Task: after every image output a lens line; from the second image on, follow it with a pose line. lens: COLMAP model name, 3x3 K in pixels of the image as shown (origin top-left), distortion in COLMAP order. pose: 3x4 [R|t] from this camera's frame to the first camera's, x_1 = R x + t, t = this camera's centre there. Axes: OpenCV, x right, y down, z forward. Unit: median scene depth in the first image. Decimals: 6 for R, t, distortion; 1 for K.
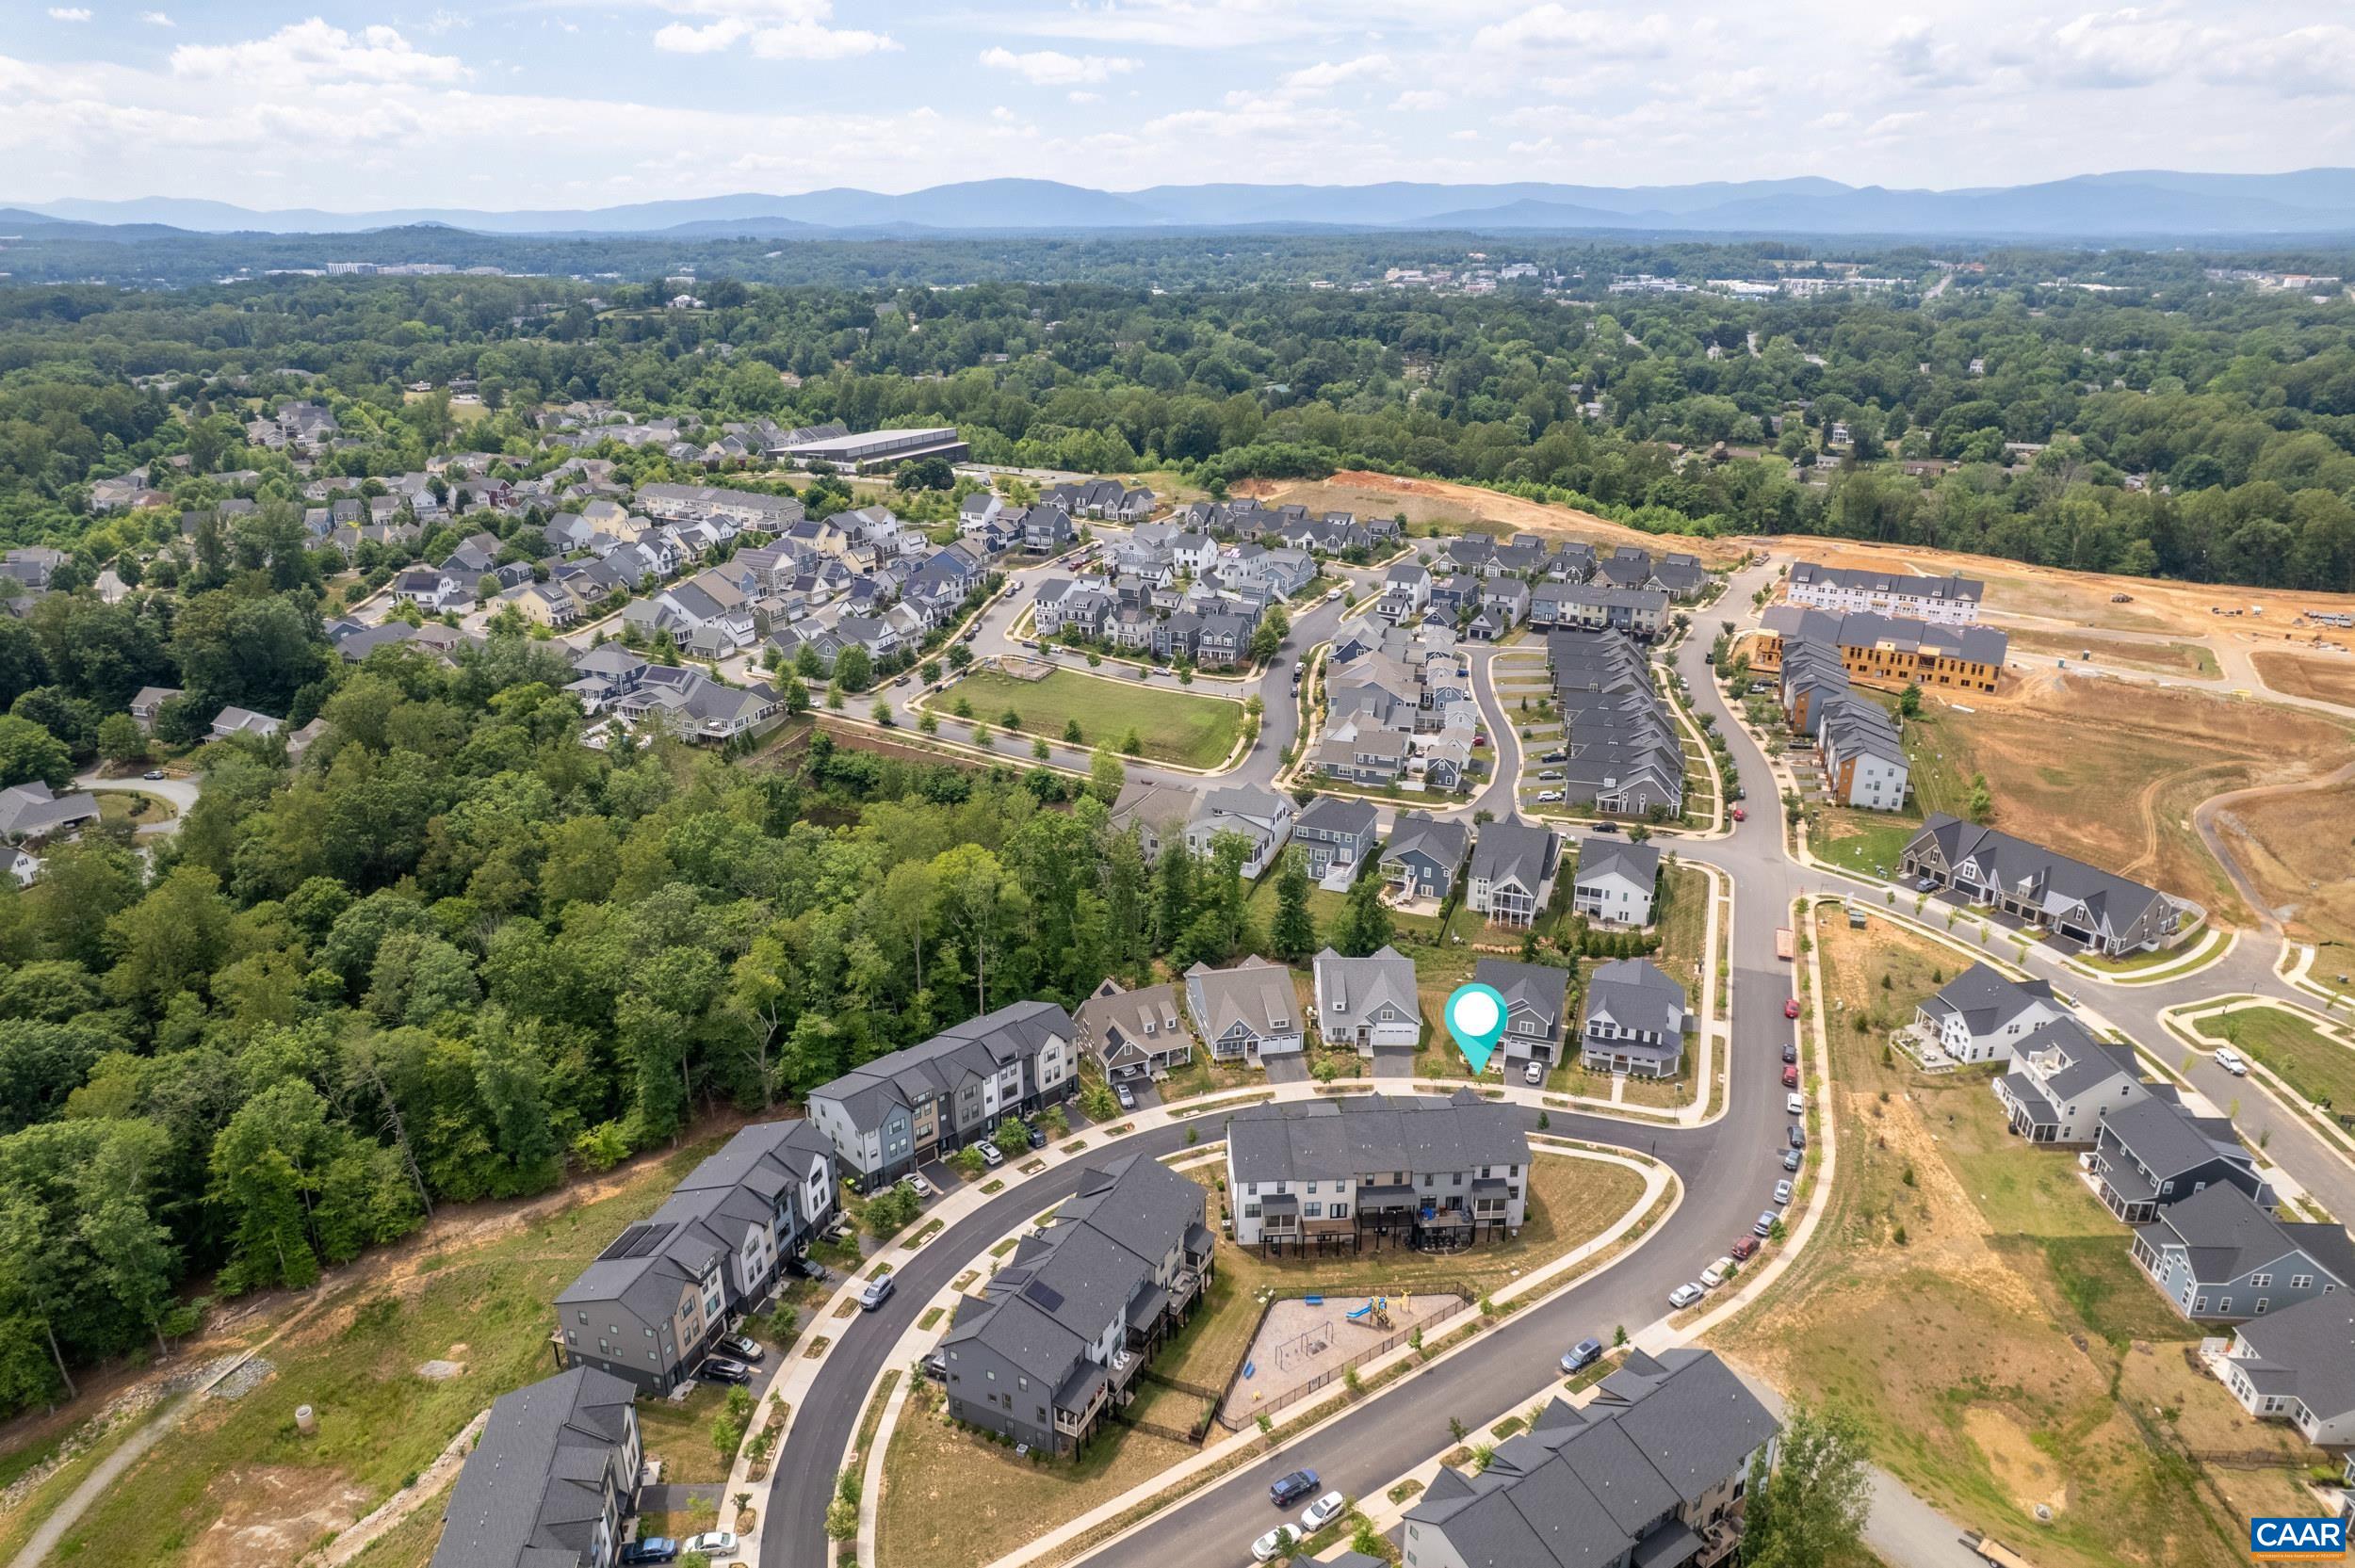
lens RADIAL K [[1505.6, 0, 1177.5], [0, 1505.6, 784.0], [0, 0, 1]] dist [-0.053190, 0.000551]
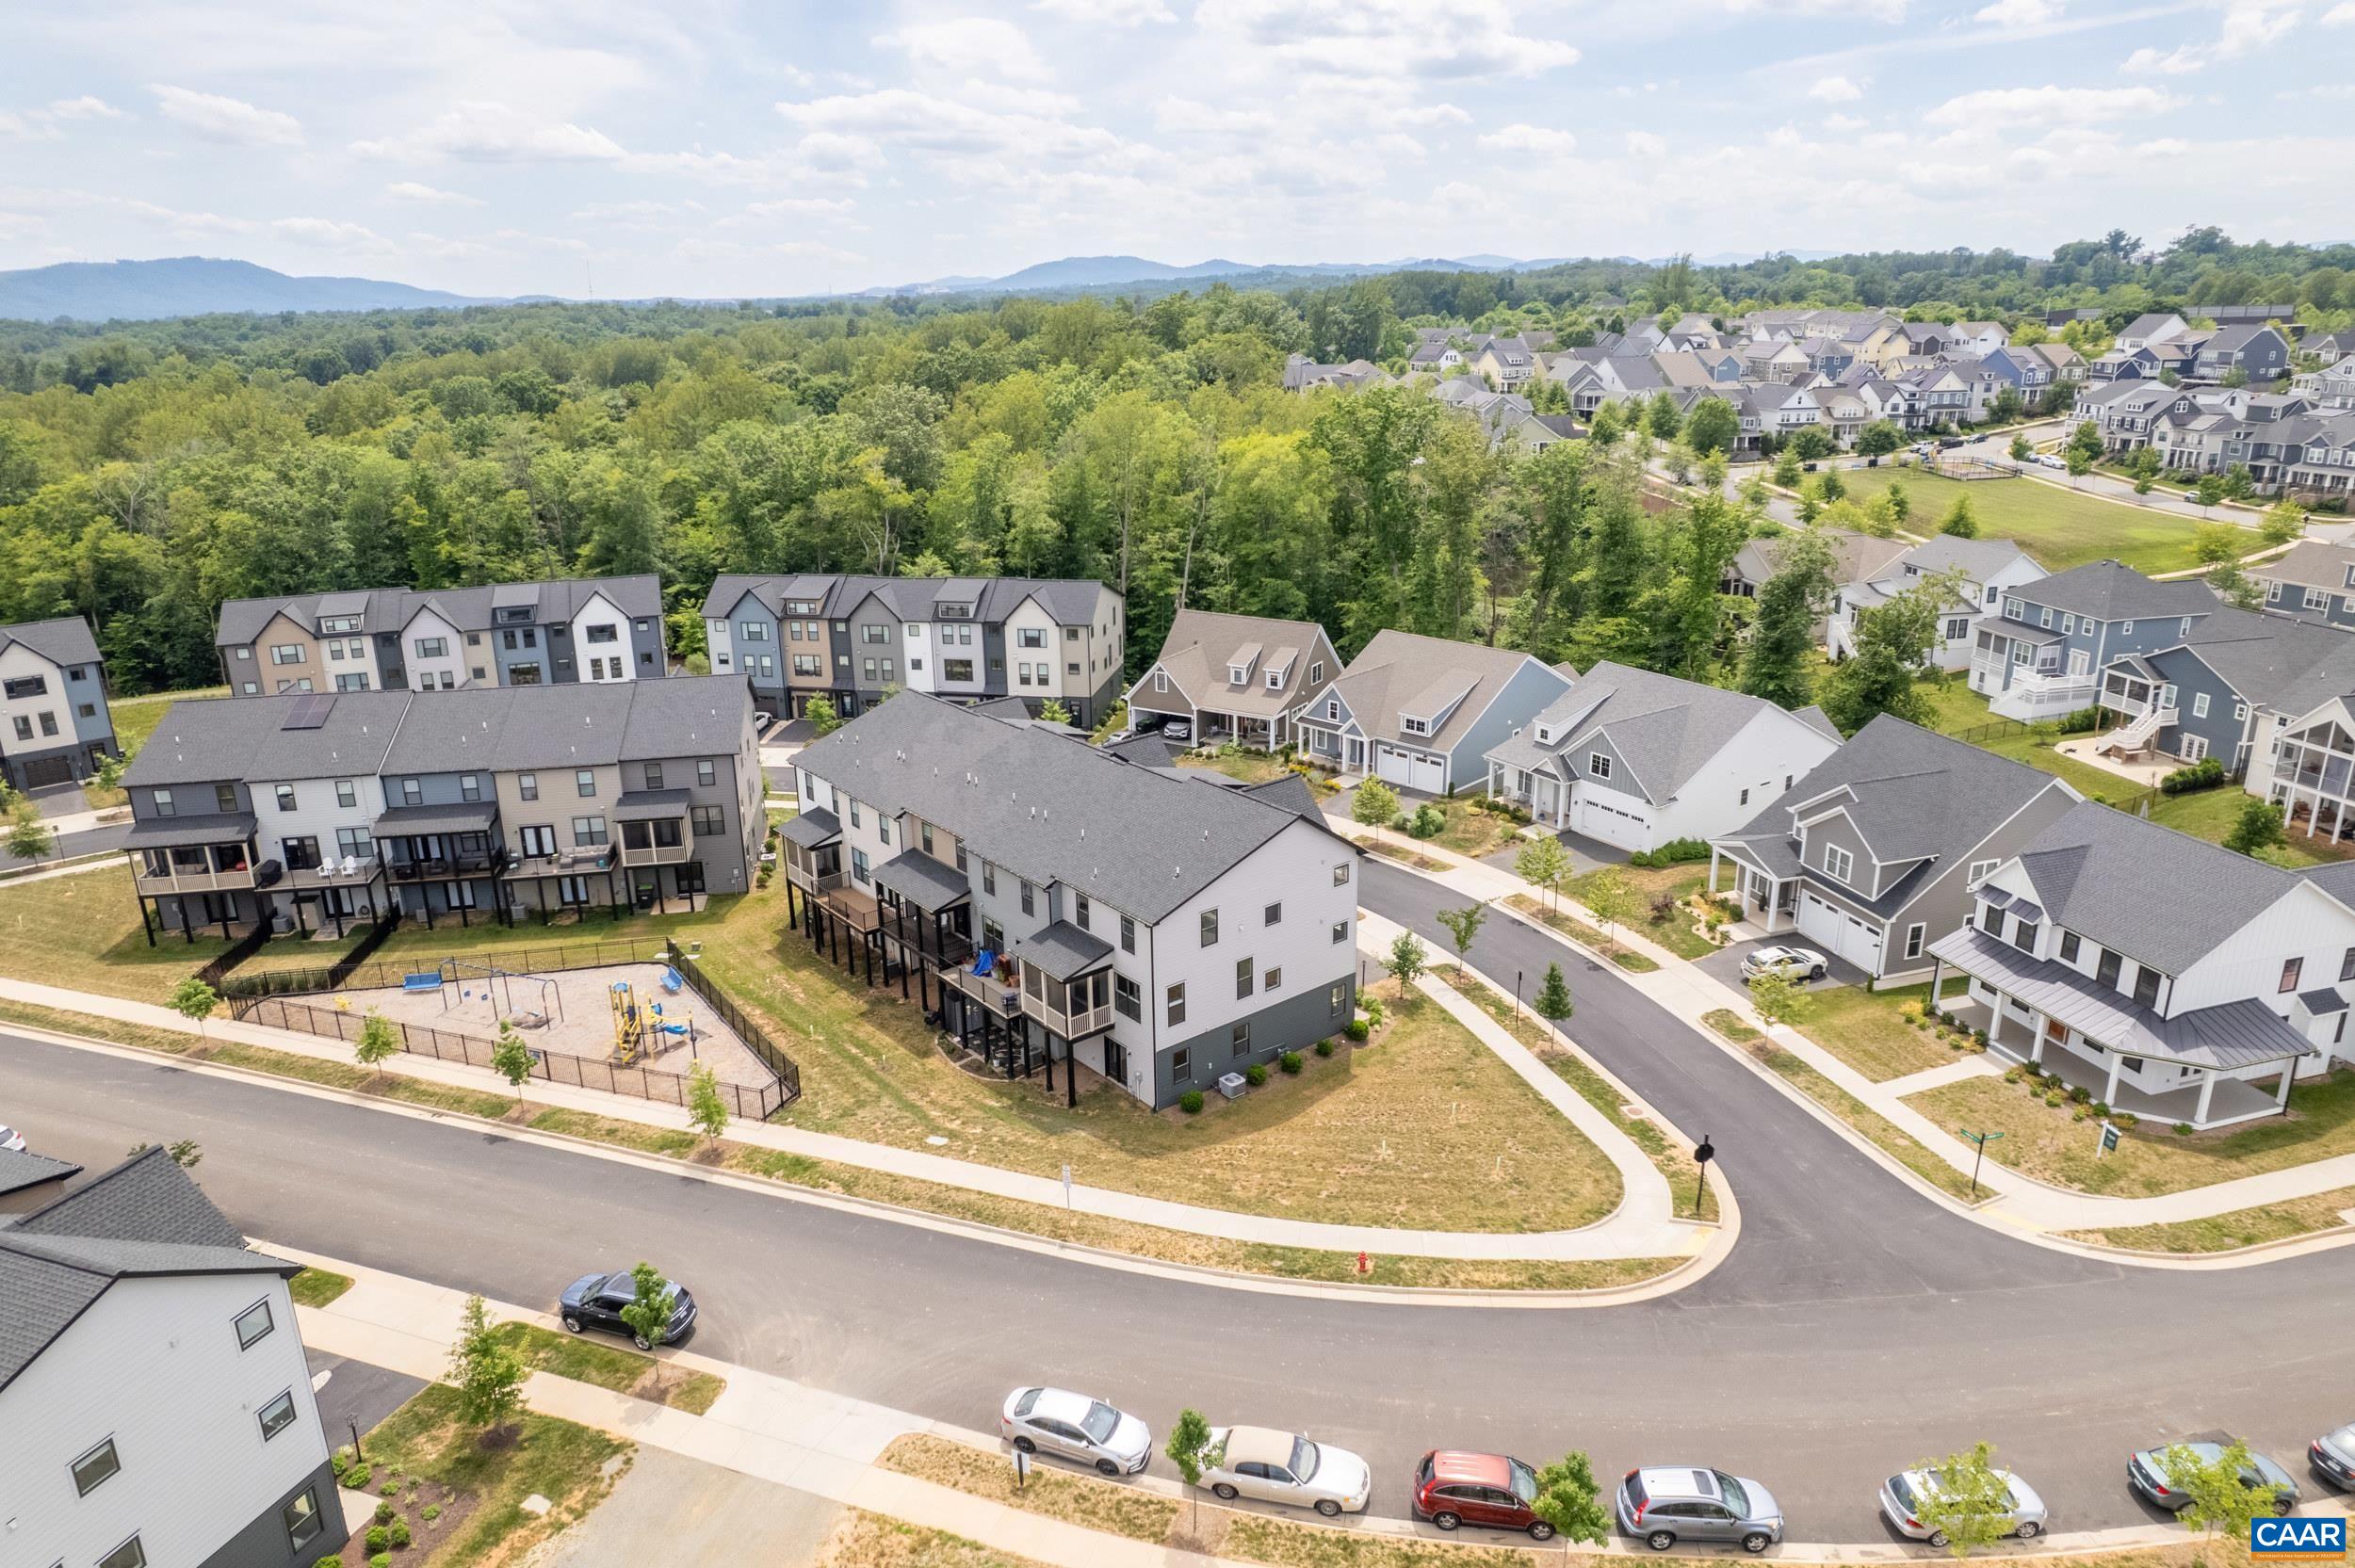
lens RADIAL K [[1510.4, 0, 1183.3], [0, 1510.4, 777.4], [0, 0, 1]] dist [-0.082170, 0.073758]
pose [[0.586712, 0.247126, -0.771166, 0.425490], [-0.273314, 0.956849, 0.098689, 0.151960], [0.762278, 0.152868, 0.628938, 0.645873]]
